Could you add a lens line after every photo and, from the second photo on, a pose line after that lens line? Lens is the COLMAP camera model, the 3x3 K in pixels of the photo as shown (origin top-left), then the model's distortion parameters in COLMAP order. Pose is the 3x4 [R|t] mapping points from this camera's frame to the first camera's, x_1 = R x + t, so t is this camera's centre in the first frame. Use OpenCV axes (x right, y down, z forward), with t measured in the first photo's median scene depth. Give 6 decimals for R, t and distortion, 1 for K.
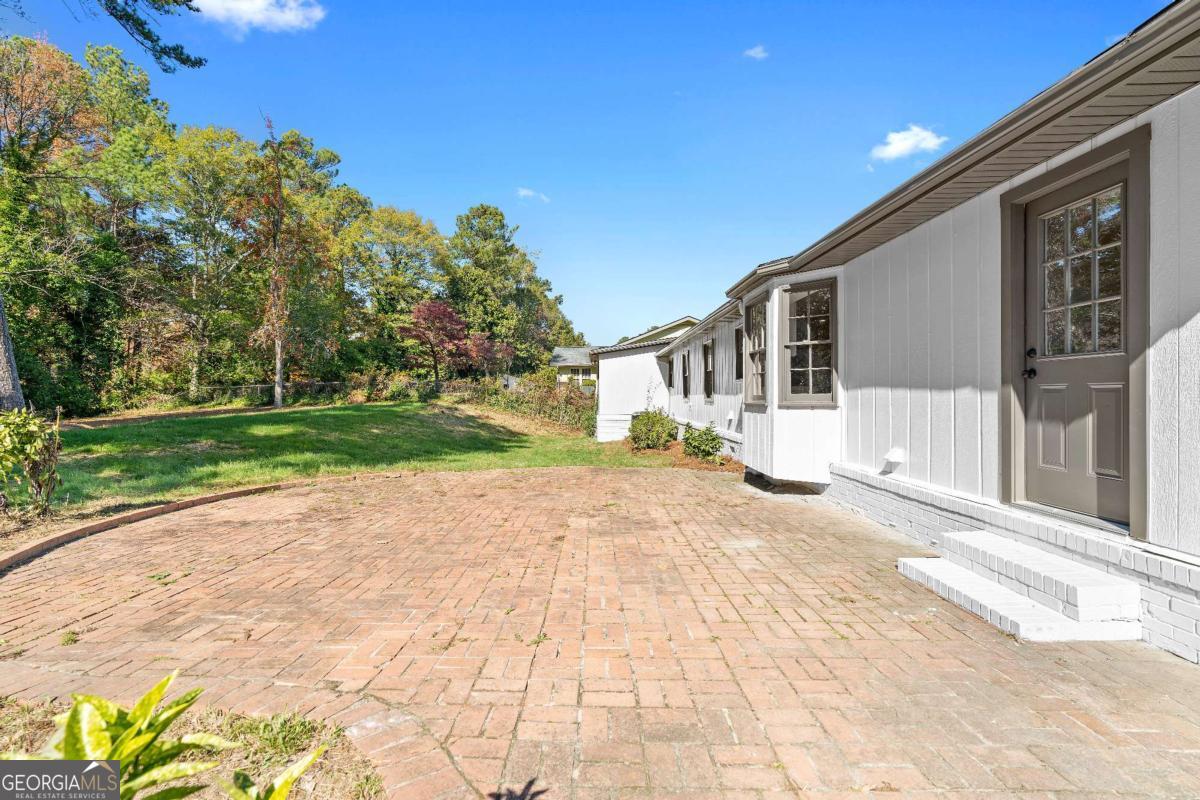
lens RADIAL K [[548.6, 0, 598.8], [0, 548.6, 398.8], [0, 0, 1]] dist [-0.011564, 0.004505]
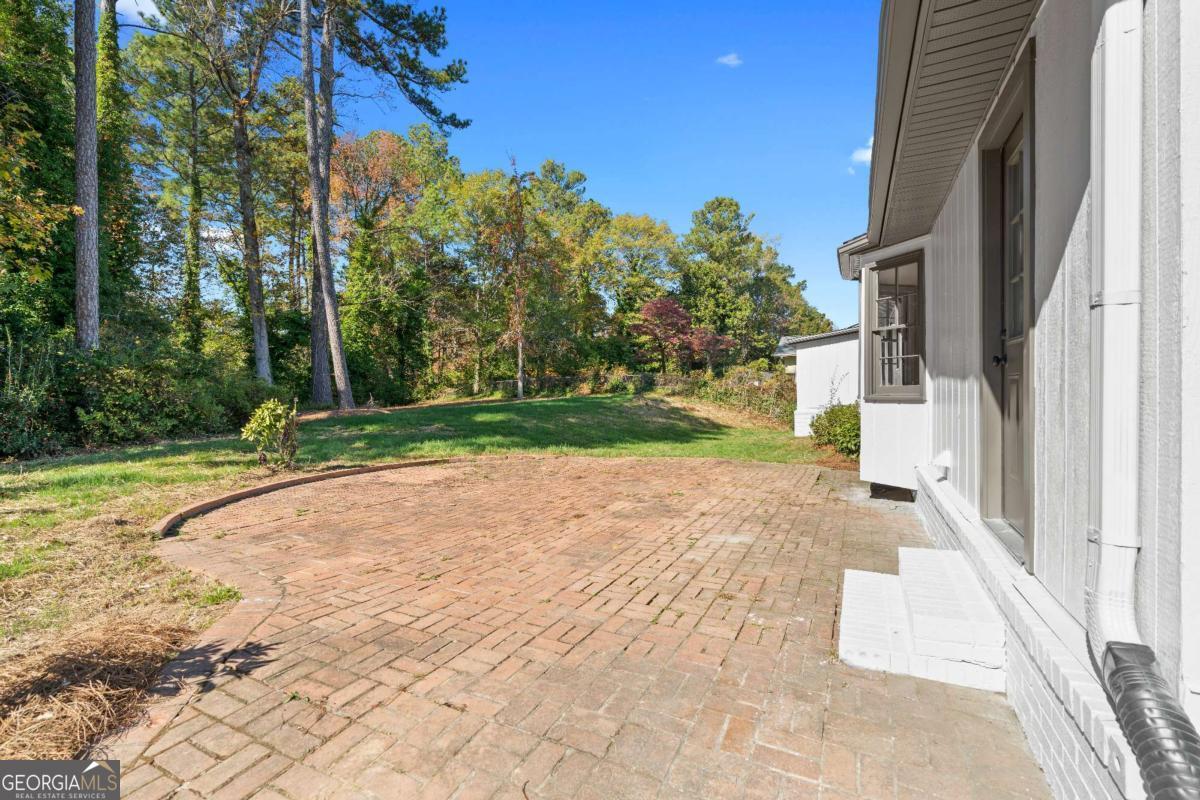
lens RADIAL K [[548.6, 0, 598.2], [0, 548.6, 397.4], [0, 0, 1]] dist [-0.011564, 0.004505]
pose [[0.894622, 0.002702, -0.446815, 0.101317], [0.002514, 0.999935, 0.011081, -0.000268], [0.446816, -0.011037, 0.894558, 0.002972]]
